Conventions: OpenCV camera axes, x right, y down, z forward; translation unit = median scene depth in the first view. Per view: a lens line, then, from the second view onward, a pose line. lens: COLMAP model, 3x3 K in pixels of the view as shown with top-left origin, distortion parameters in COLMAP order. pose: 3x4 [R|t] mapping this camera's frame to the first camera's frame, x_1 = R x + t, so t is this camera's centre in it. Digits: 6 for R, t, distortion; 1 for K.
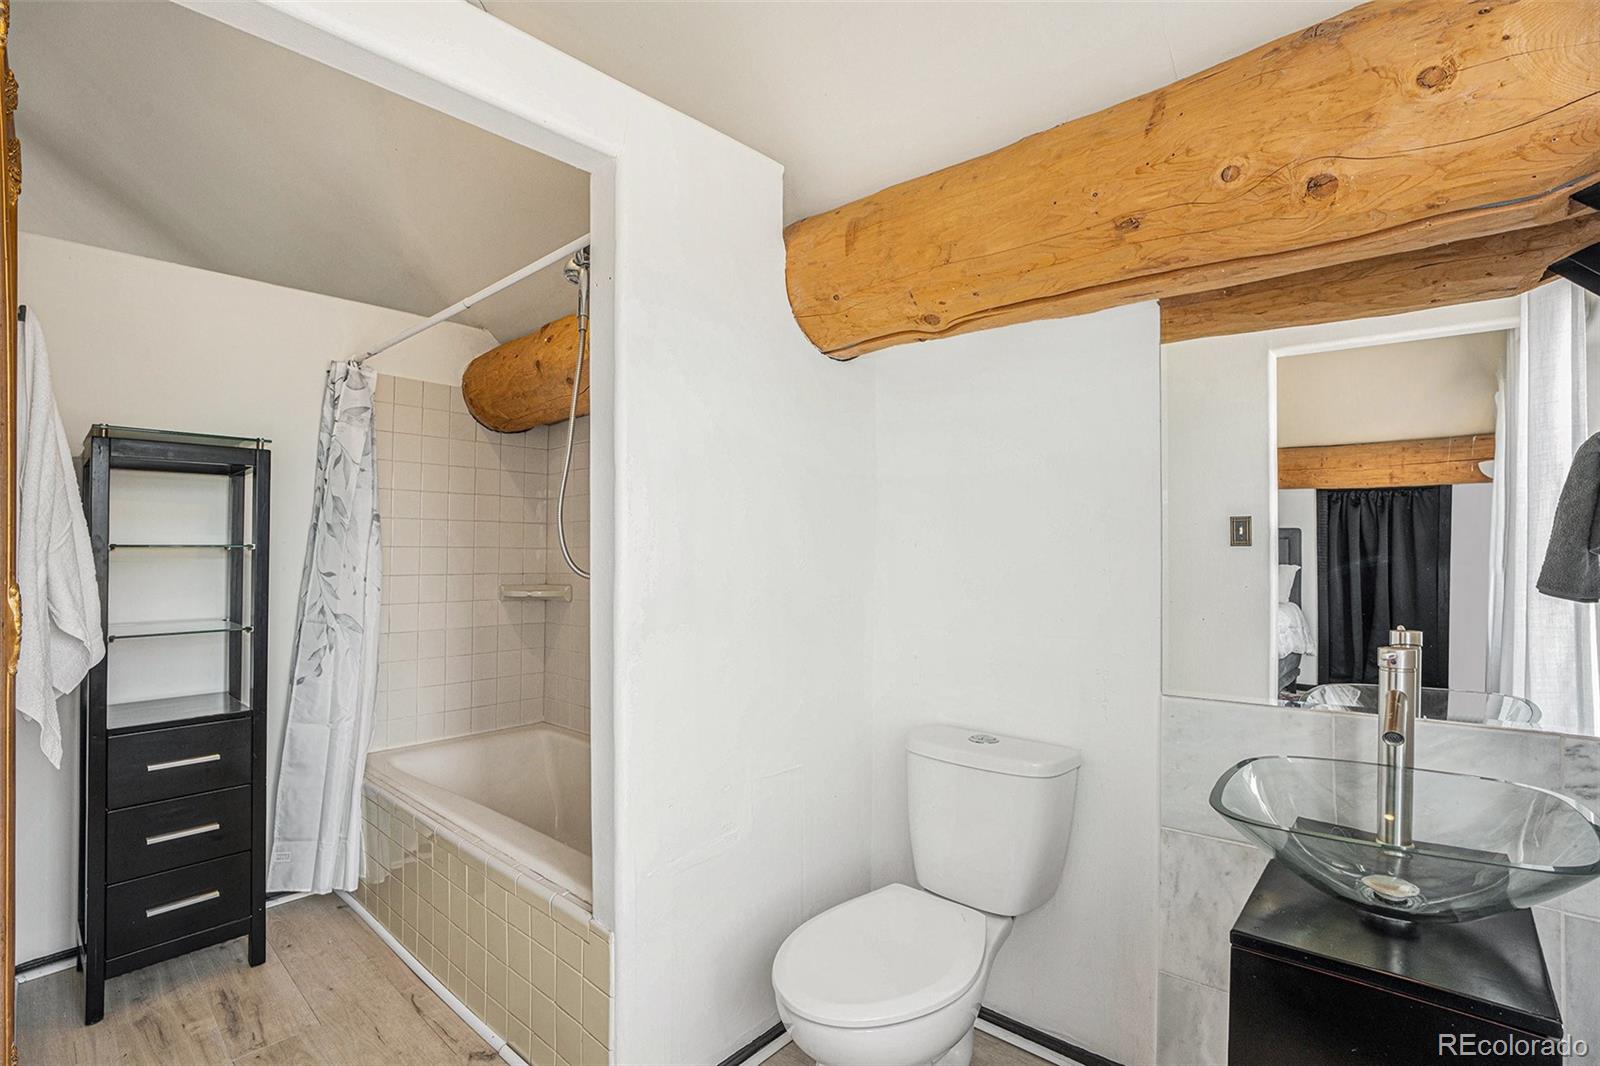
lens RADIAL K [[755.2, 0, 789.8], [0, 755.2, 544.6], [0, 0, 1]] dist [0.004116, 0.001311]
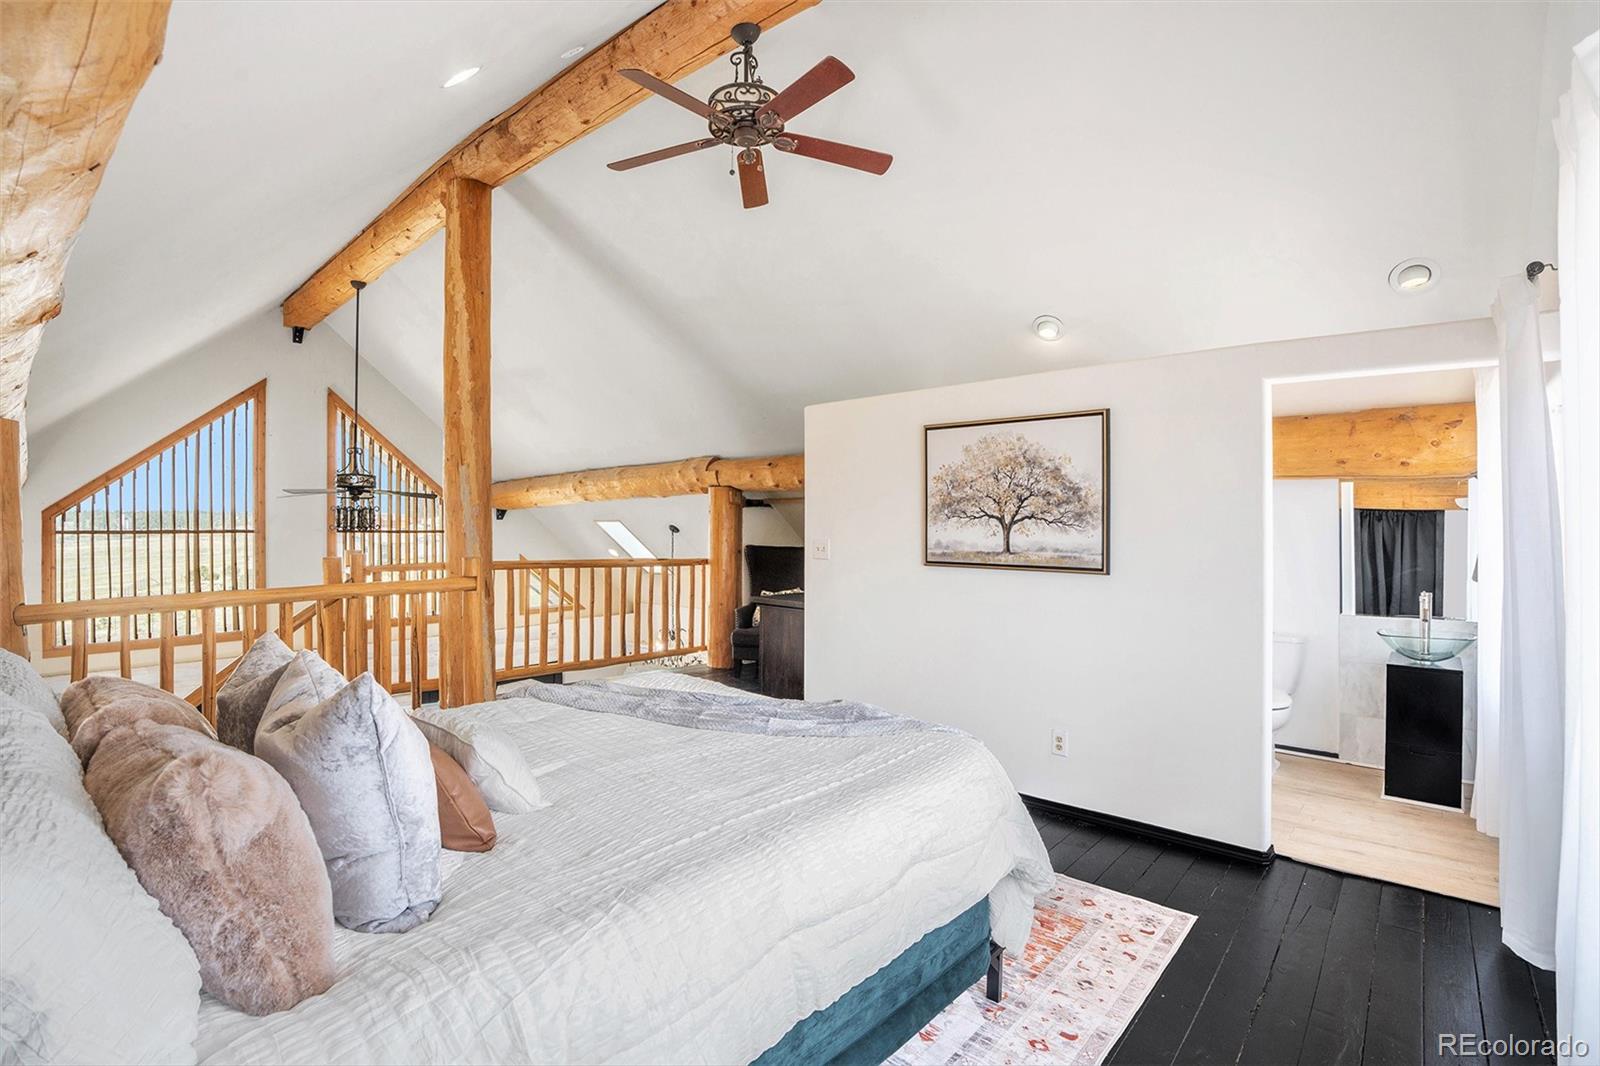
lens RADIAL K [[755.2, 0, 808.8], [0, 755.2, 521.1], [0, 0, 1]] dist [0.004116, 0.001311]
pose [[0.999796, 0.002341, 0.020050, -1.526053], [-0.002023, 0.999873, -0.015836, -0.094318], [-0.020085, 0.015792, 0.999674, -1.758302]]
